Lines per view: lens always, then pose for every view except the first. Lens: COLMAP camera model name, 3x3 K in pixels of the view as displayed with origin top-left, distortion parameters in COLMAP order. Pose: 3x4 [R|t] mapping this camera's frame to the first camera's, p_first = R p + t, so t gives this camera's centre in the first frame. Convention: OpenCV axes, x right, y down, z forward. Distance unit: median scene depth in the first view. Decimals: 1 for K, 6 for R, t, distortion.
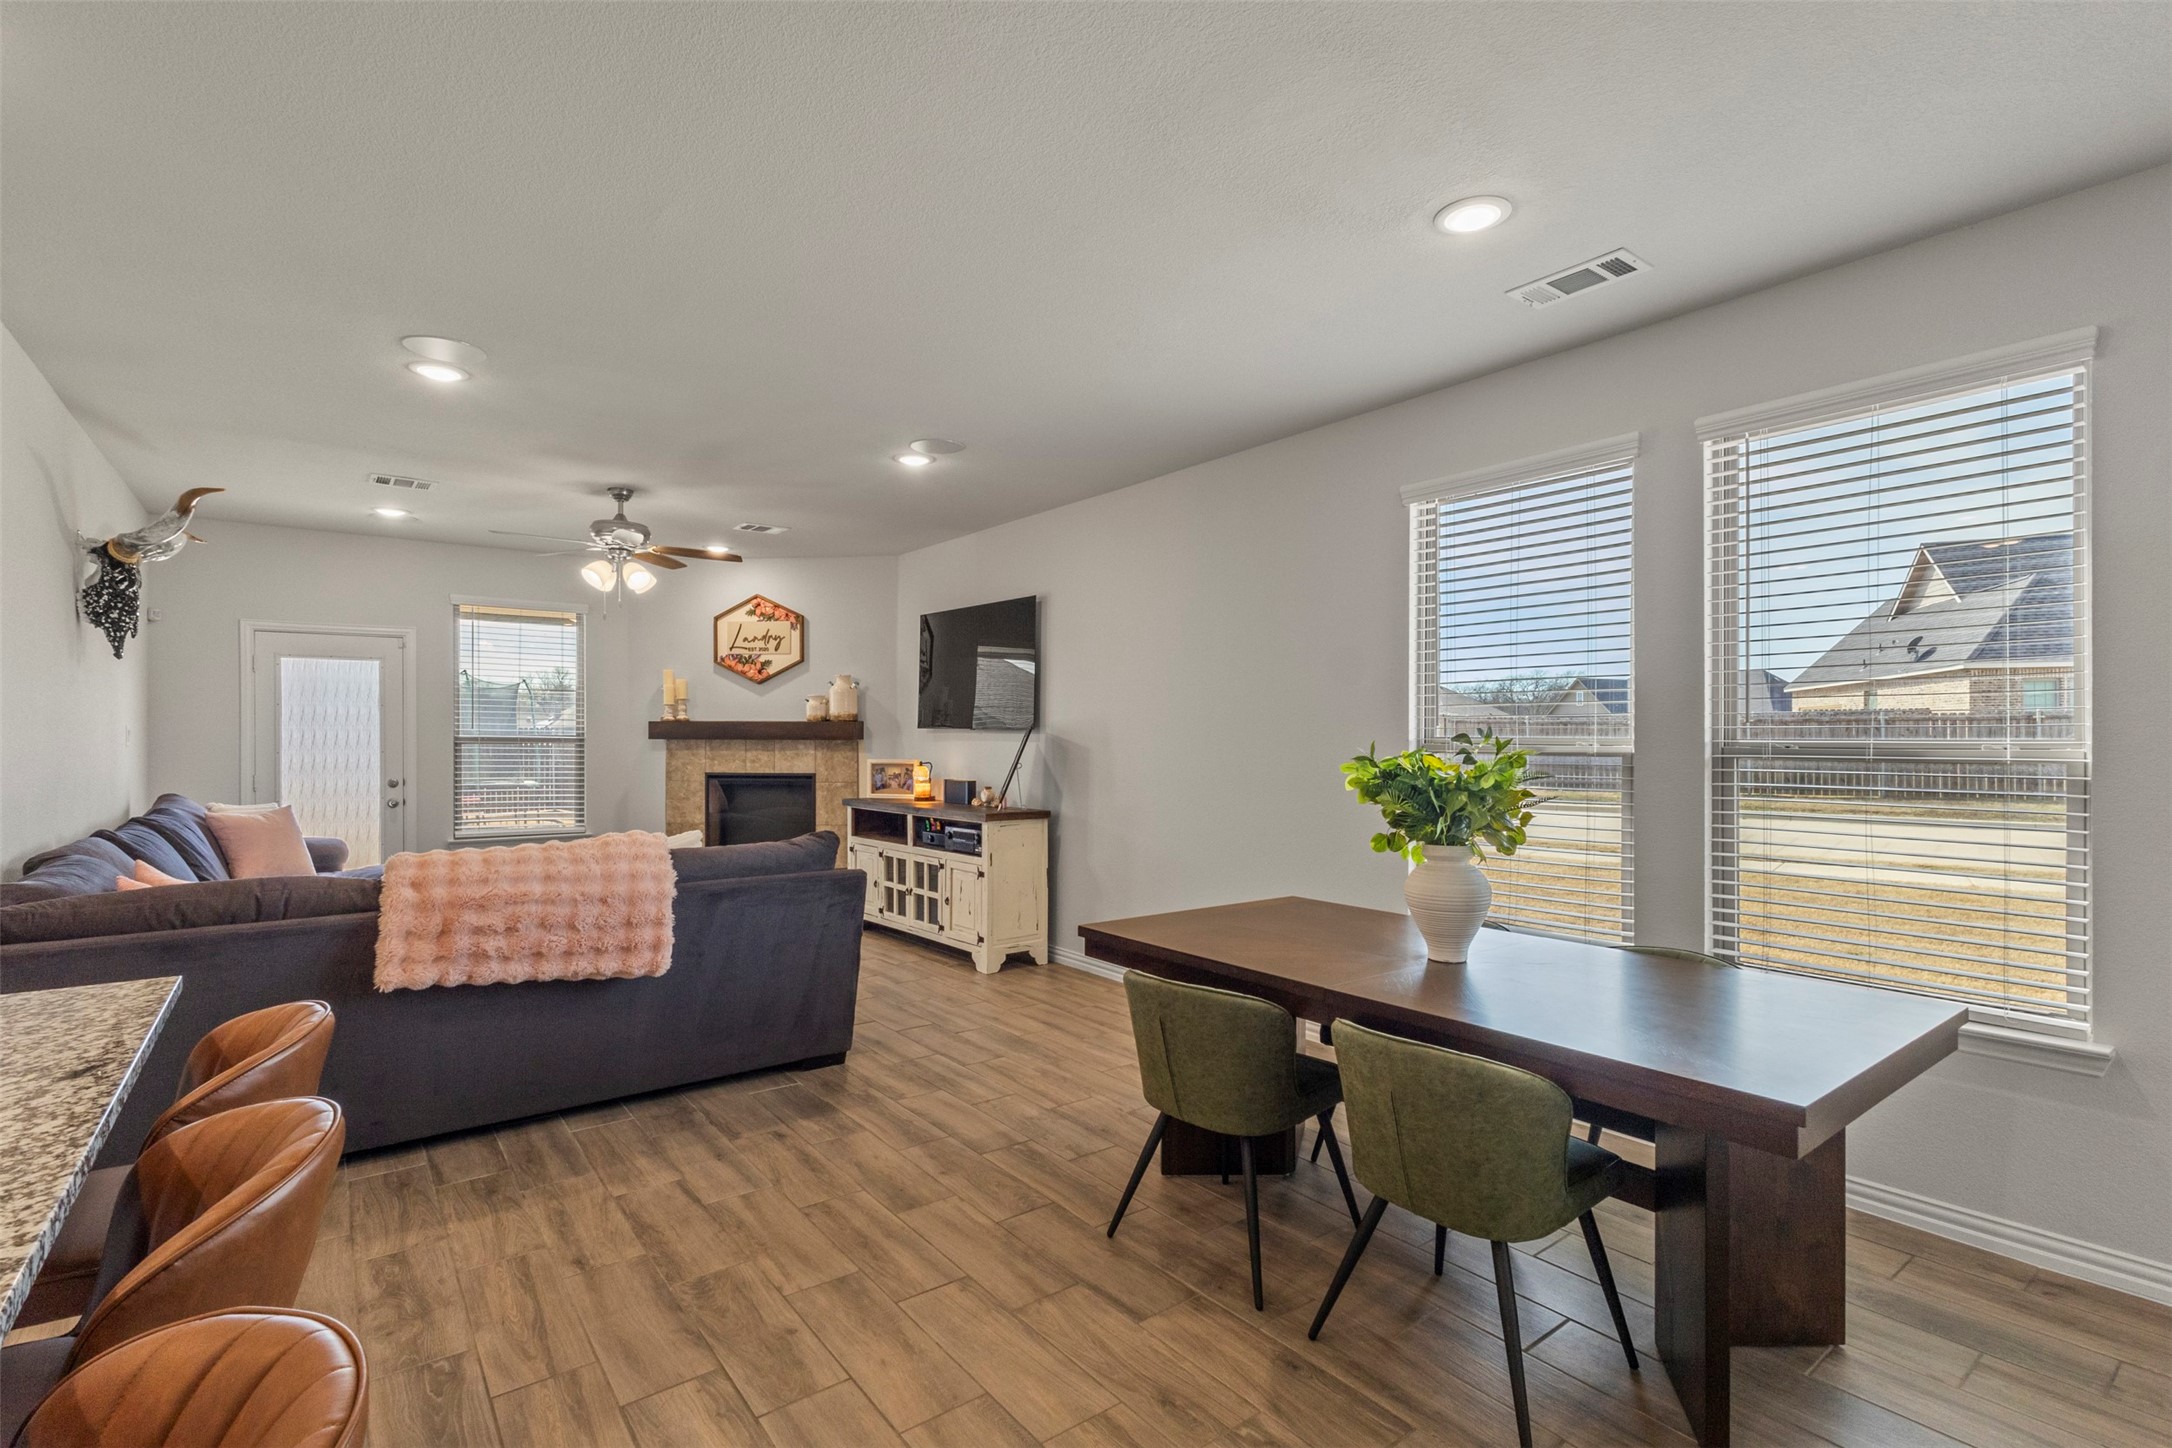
lens RADIAL K [[1009.1, 0, 1090.2], [0, 1009.1, 731.1], [0, 0, 1]] dist [-0.017183, 0.000418]
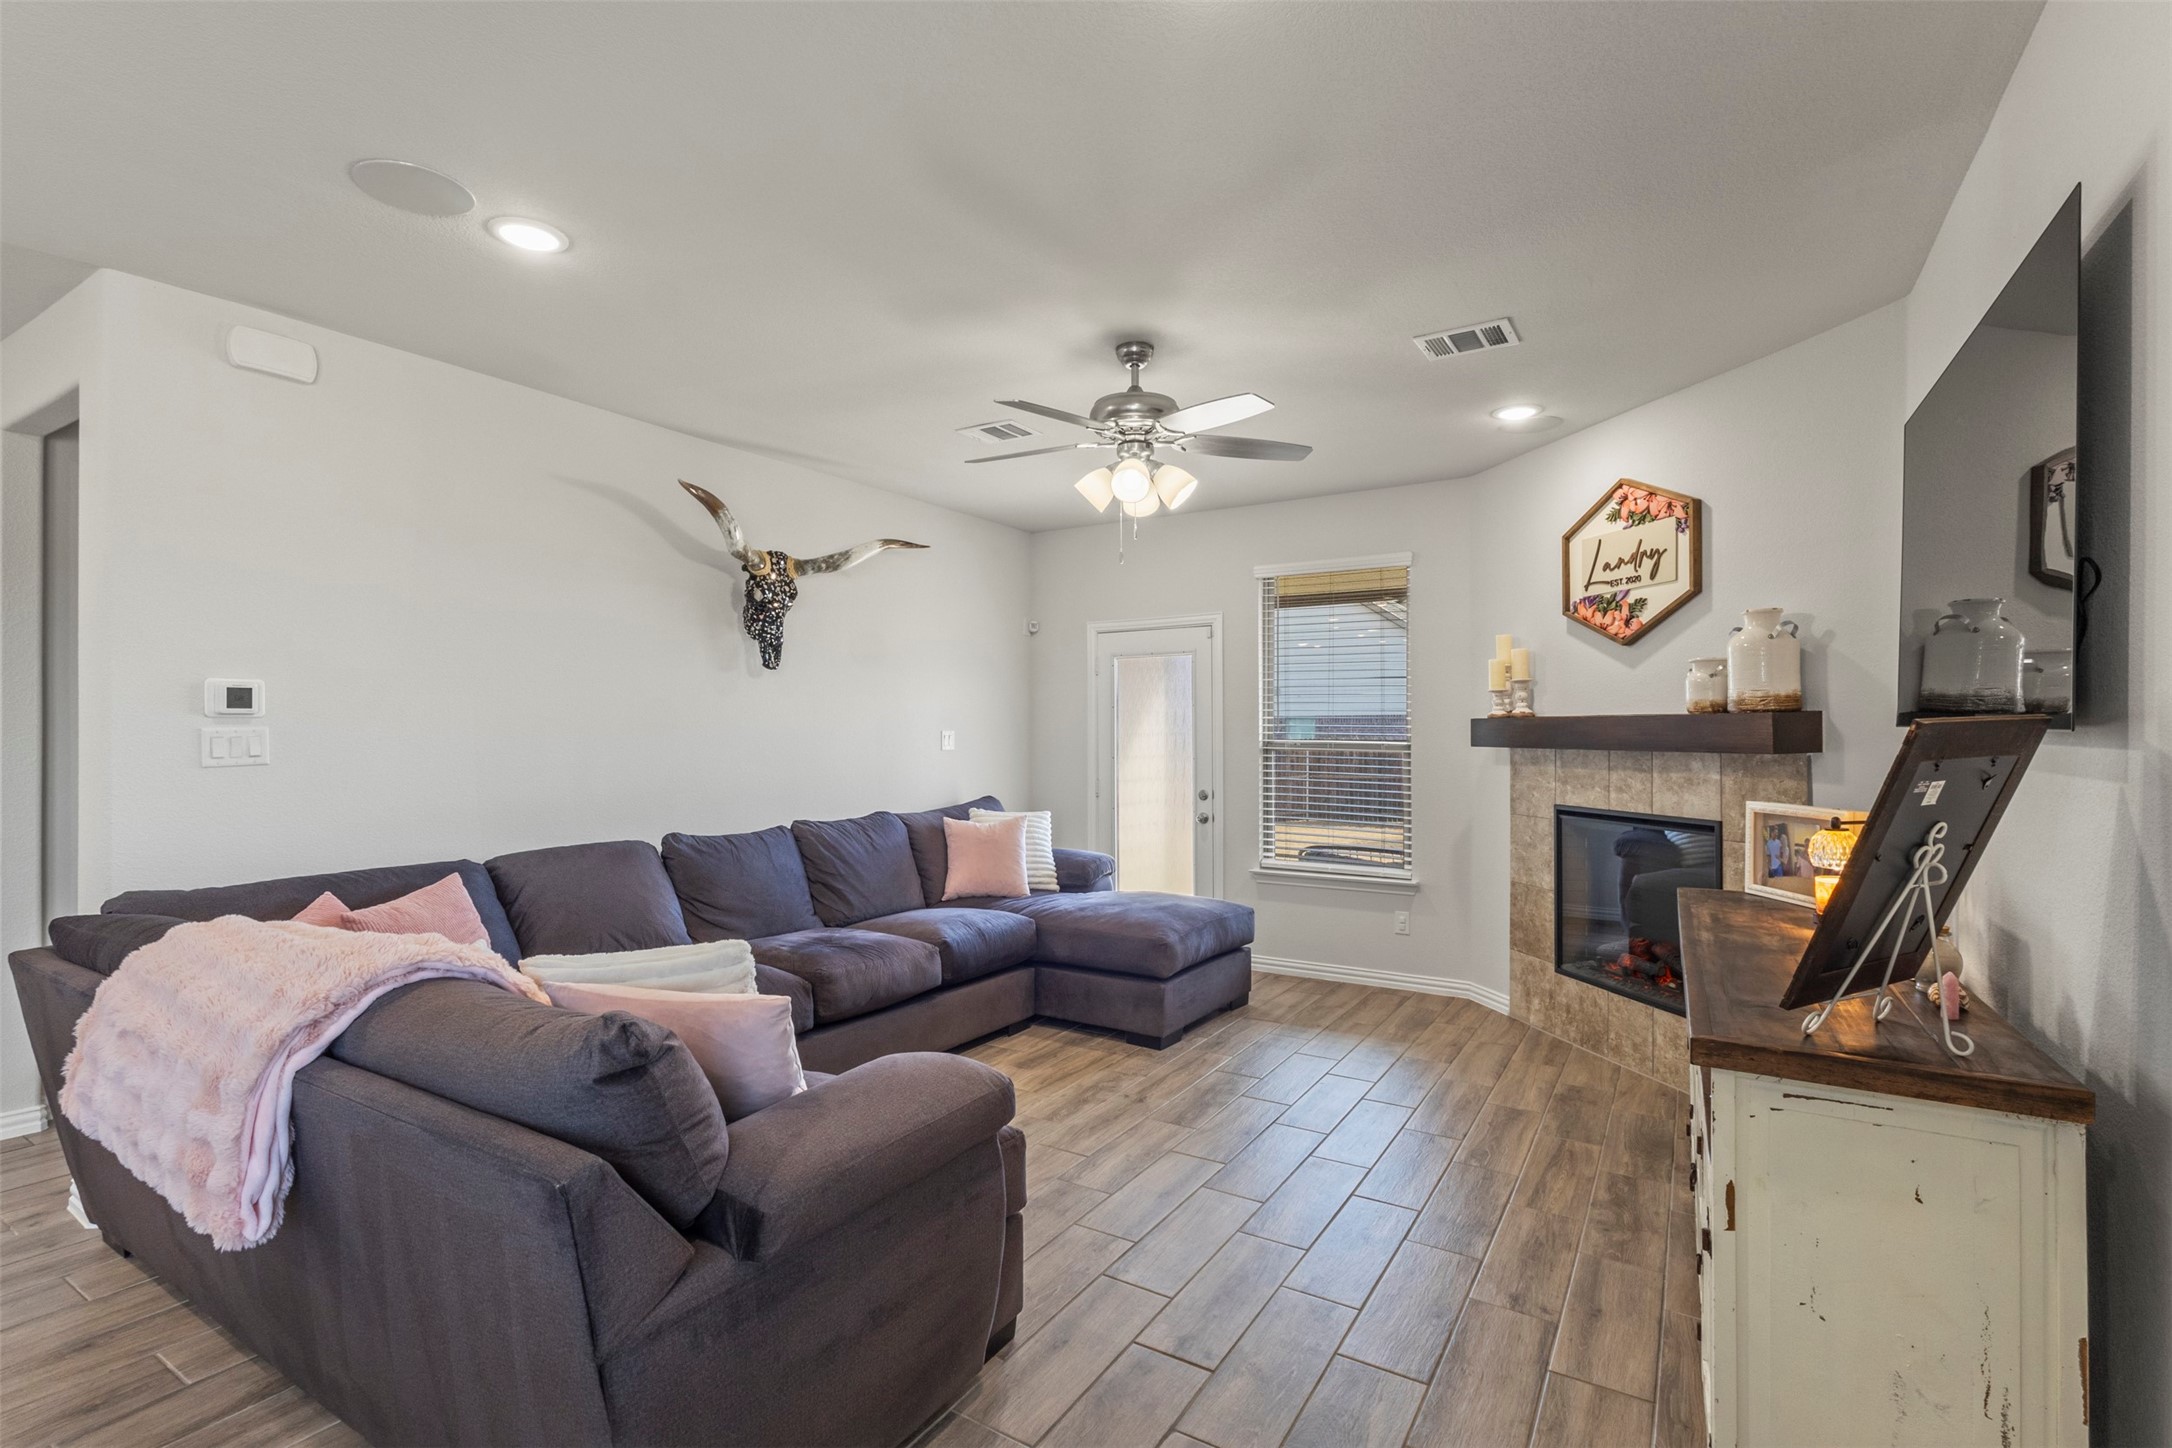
lens RADIAL K [[1009.1, 0, 1073.7], [0, 1009.1, 718.3], [0, 0, 1]] dist [-0.017183, 0.000418]
pose [[0.341546, -0.014477, -0.939754, 0.071388], [0.005018, 0.999895, -0.013580, -0.002281], [0.939852, -0.000077, 0.341583, 0.542195]]
